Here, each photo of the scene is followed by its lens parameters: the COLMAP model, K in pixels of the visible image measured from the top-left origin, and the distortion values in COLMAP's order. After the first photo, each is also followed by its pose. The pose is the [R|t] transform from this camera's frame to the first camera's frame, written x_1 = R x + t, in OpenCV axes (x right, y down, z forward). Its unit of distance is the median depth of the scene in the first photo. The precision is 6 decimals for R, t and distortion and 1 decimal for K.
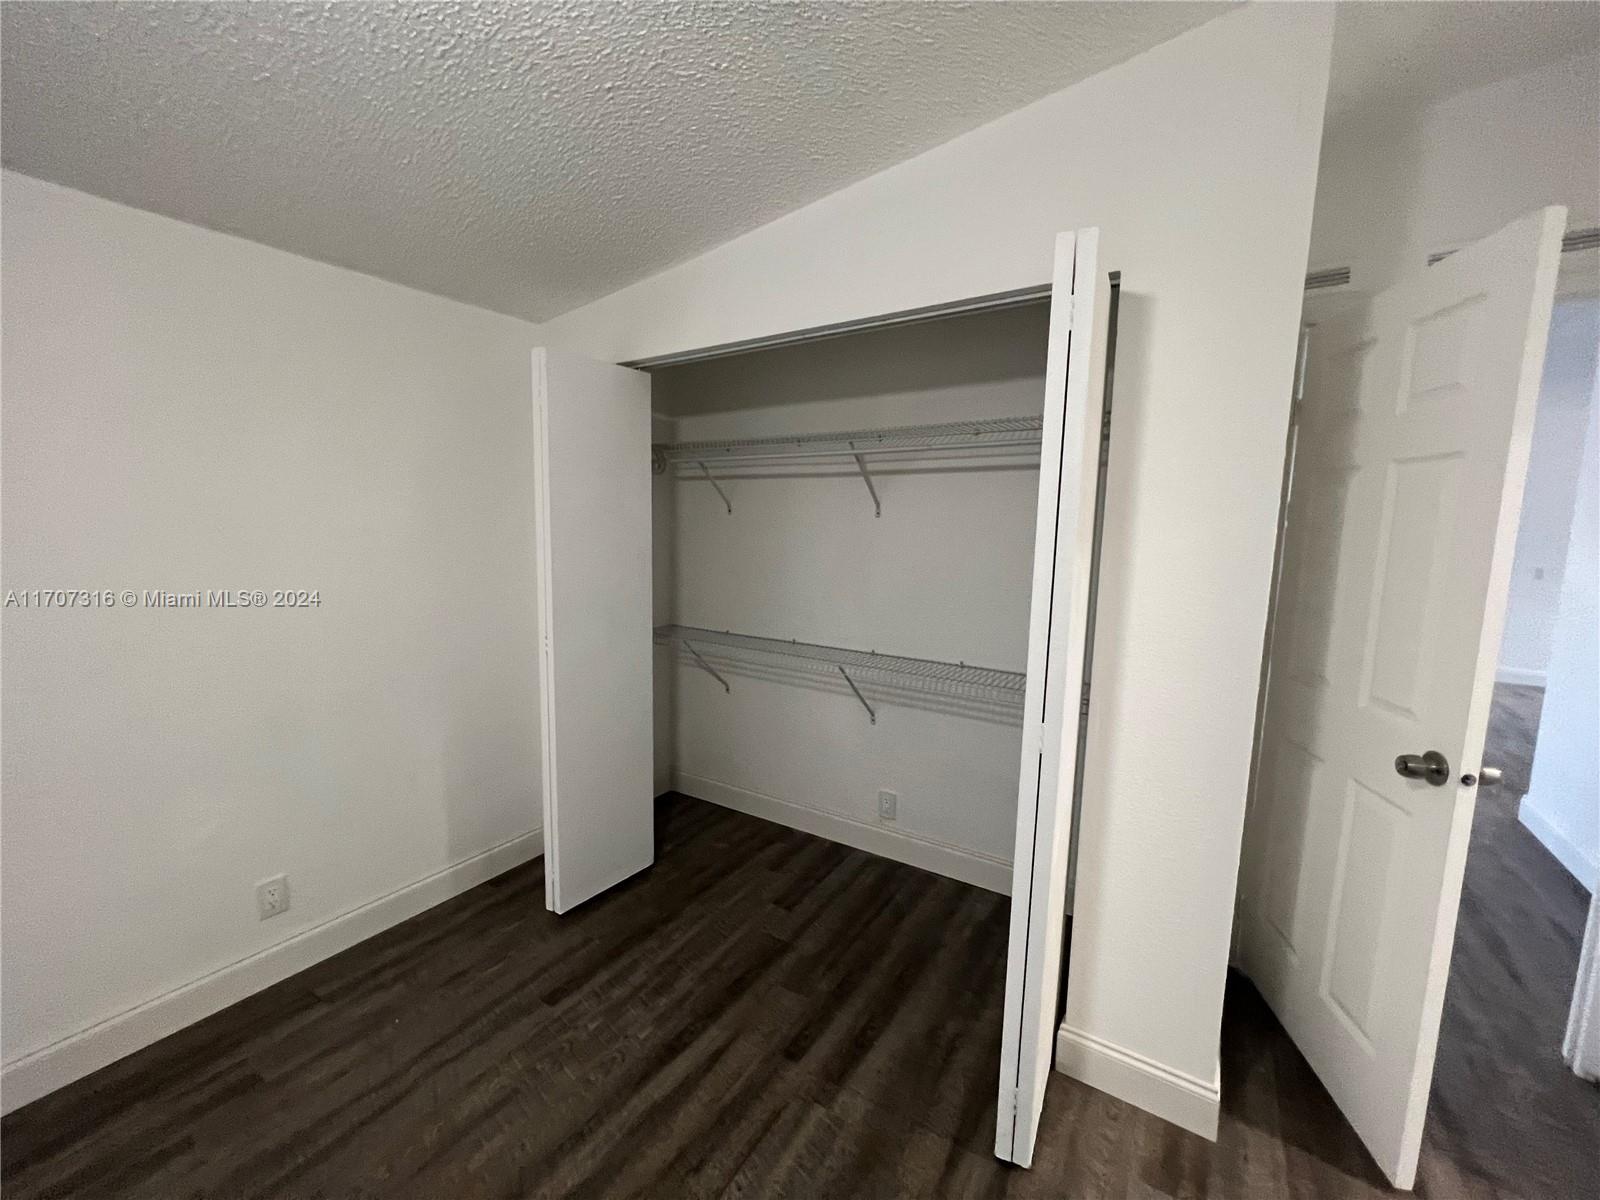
lens RADIAL K [[639.8, 0, 804.3], [0, 639.8, 599.5], [0, 0, 1]] dist [-0.000726, 0.000497]
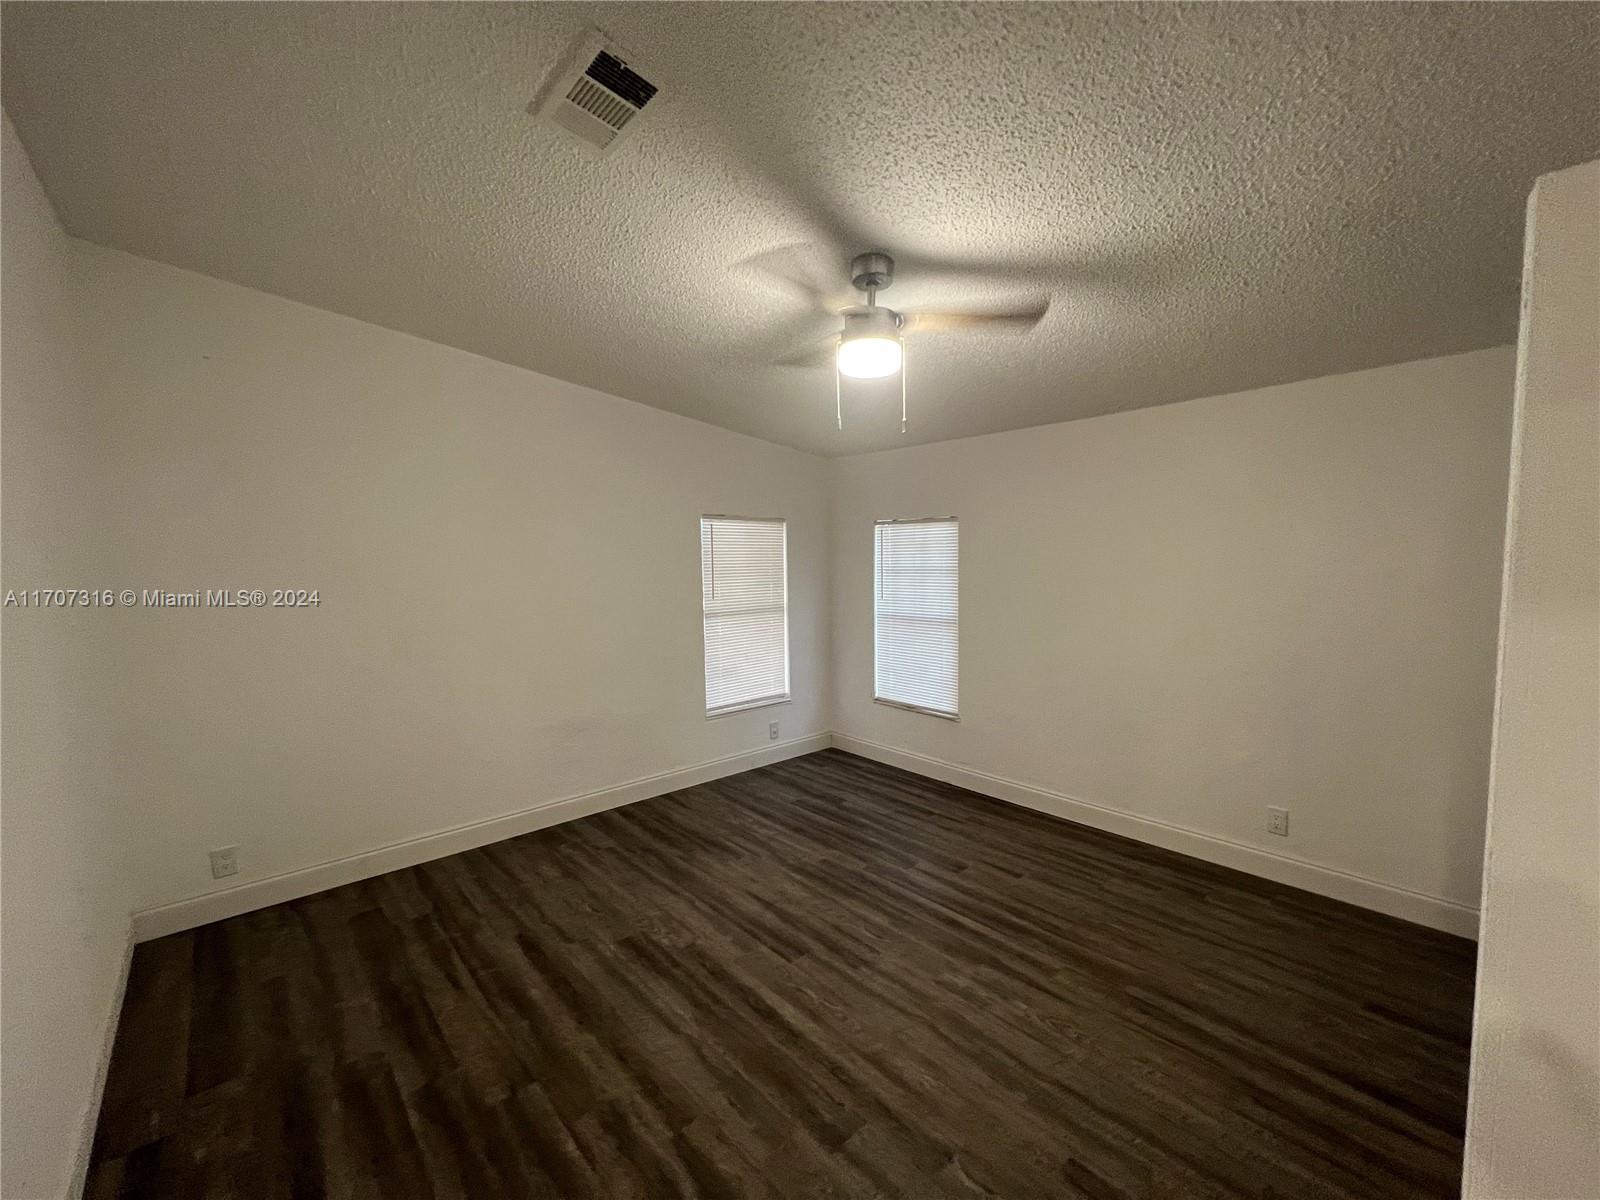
lens RADIAL K [[639.8, 0, 804.0], [0, 639.8, 601.3], [0, 0, 1]] dist [-0.000726, 0.000497]
pose [[-0.256629, 0.049840, -0.965224, 0.895172], [-0.113492, 0.990207, 0.081305, -0.029885], [0.959823, 0.130411, -0.248459, 0.277252]]
